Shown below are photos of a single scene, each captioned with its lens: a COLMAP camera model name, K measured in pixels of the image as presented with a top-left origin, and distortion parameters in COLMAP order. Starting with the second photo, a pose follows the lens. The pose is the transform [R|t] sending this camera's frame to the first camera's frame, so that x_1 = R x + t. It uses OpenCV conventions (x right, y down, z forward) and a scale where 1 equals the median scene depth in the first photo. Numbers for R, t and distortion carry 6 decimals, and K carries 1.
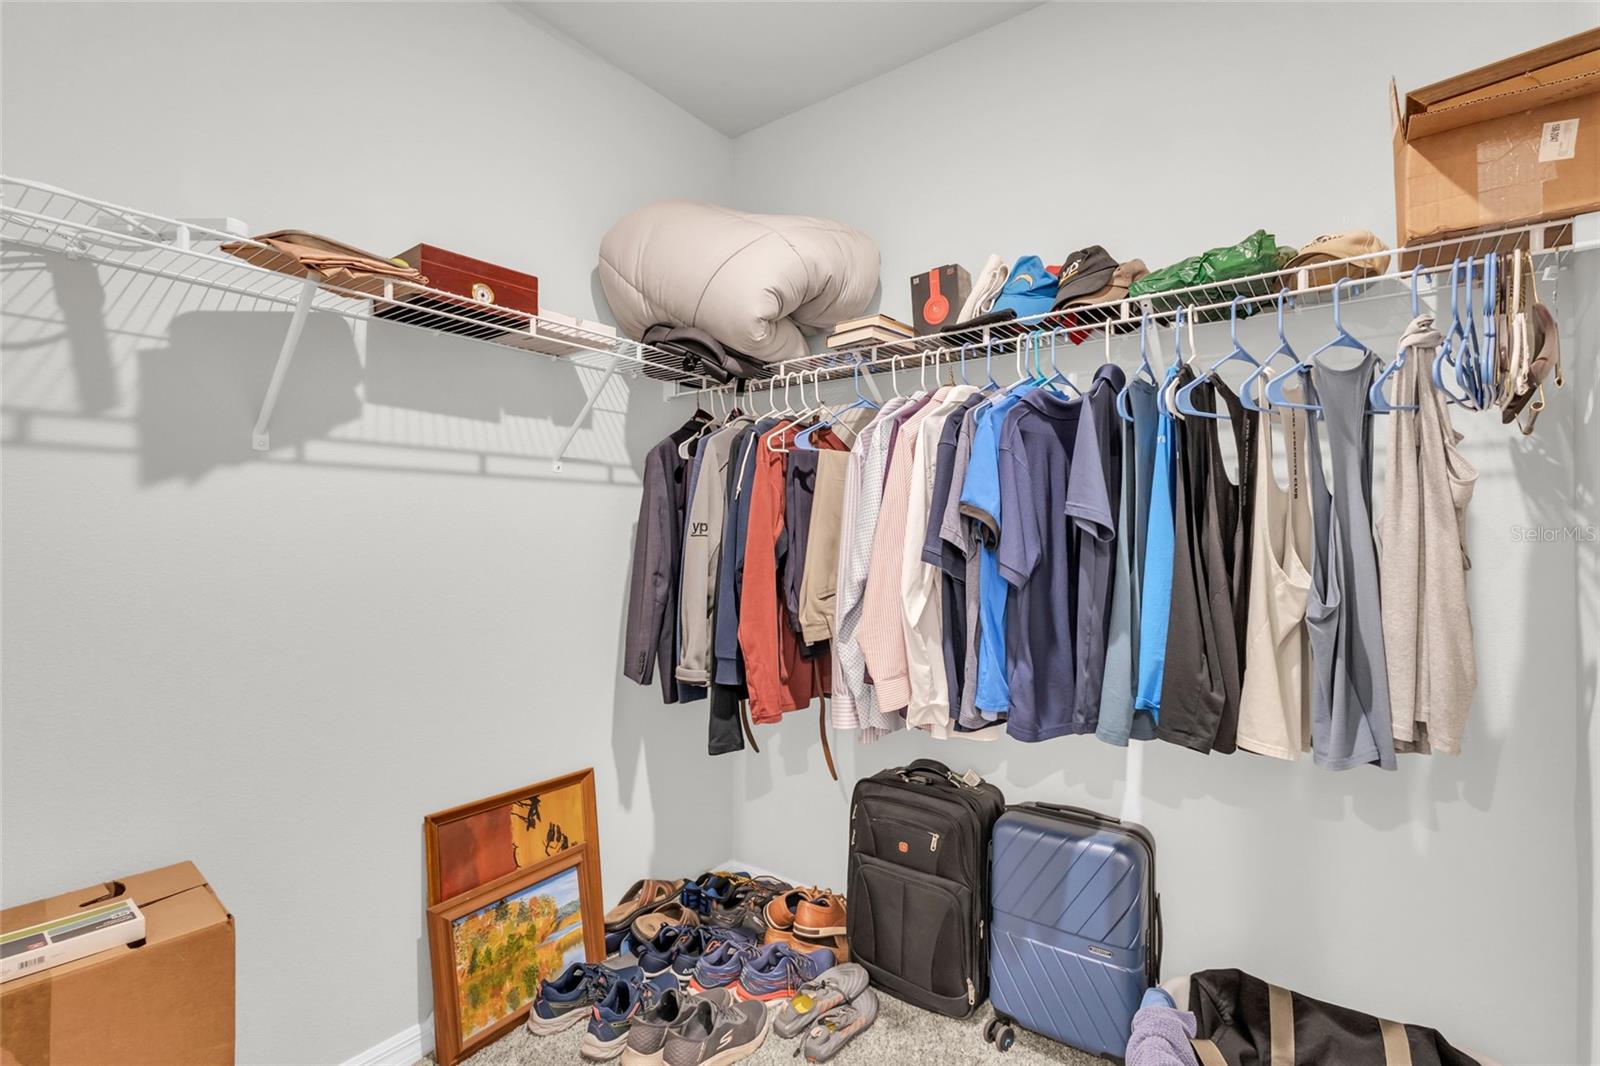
lens RADIAL K [[739.7, 0, 799.5], [0, 739.7, 536.3], [0, 0, 1]] dist [0.002873, 0.000340]
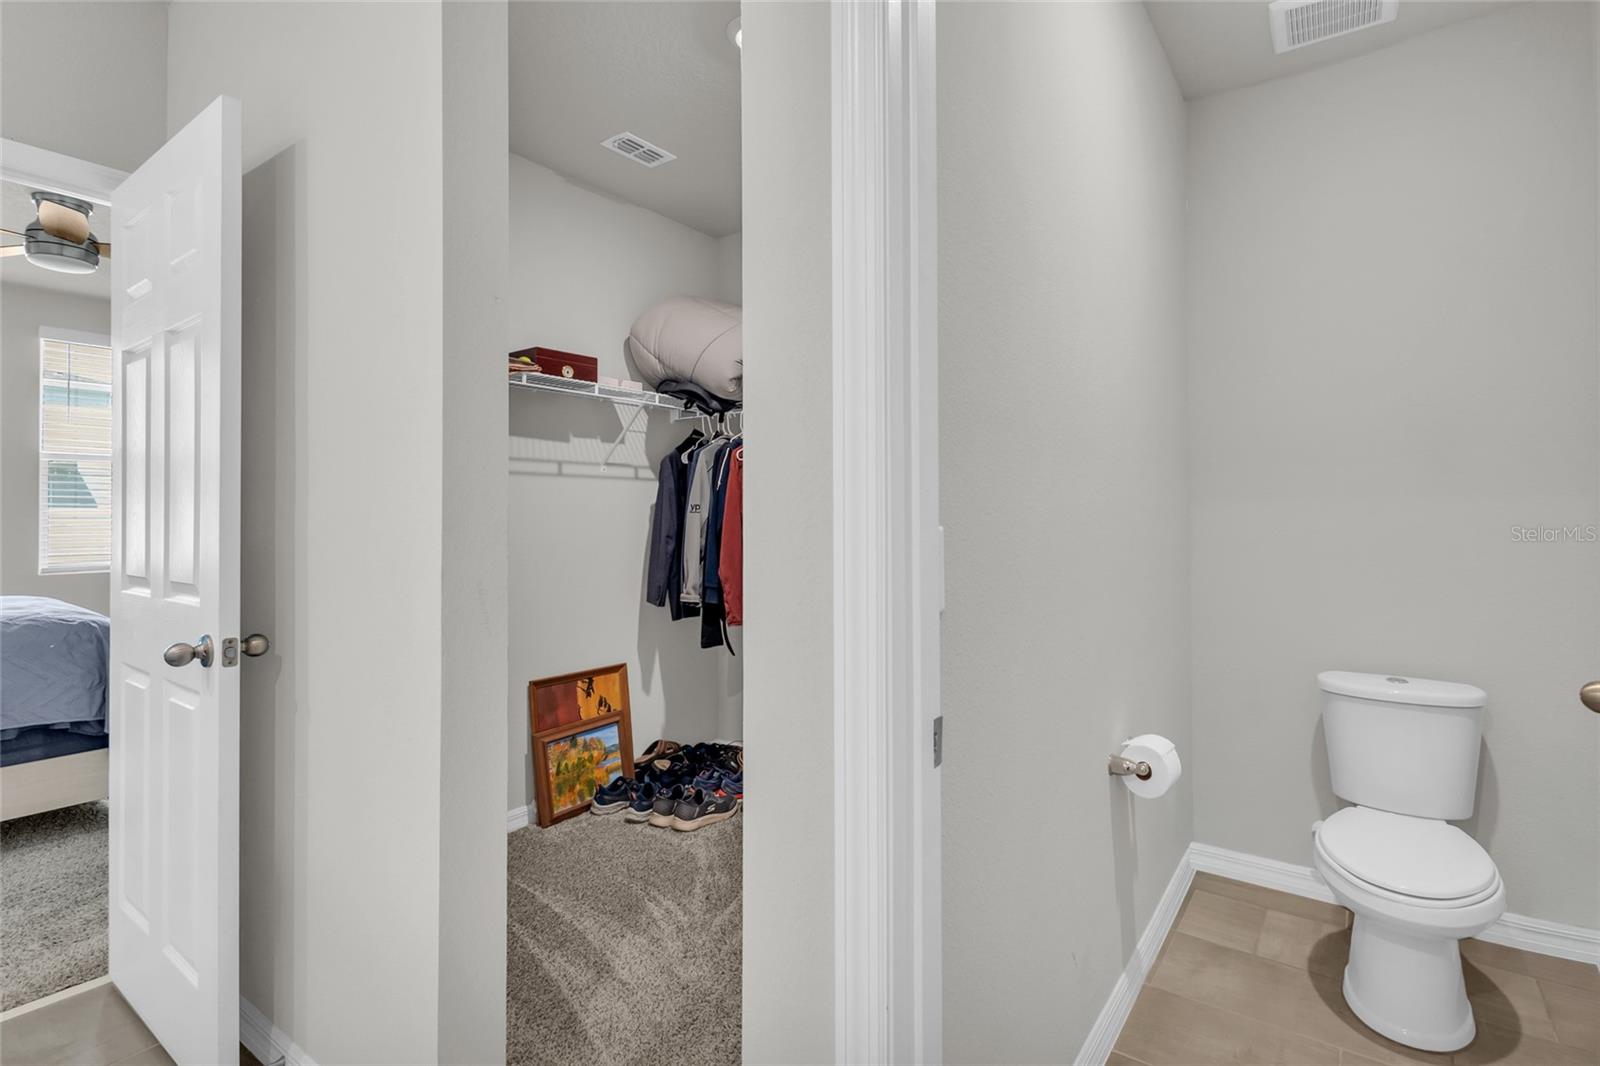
lens RADIAL K [[763.9, 0, 821.9], [0, 763.9, 514.4], [0, 0, 1]] dist [0.000924, 0.000037]
pose [[0.999641, -0.002838, 0.026655, 0.094601], [0.002979, 0.999982, -0.005283, 0.012647], [-0.026640, 0.005360, 0.999631, -0.652359]]
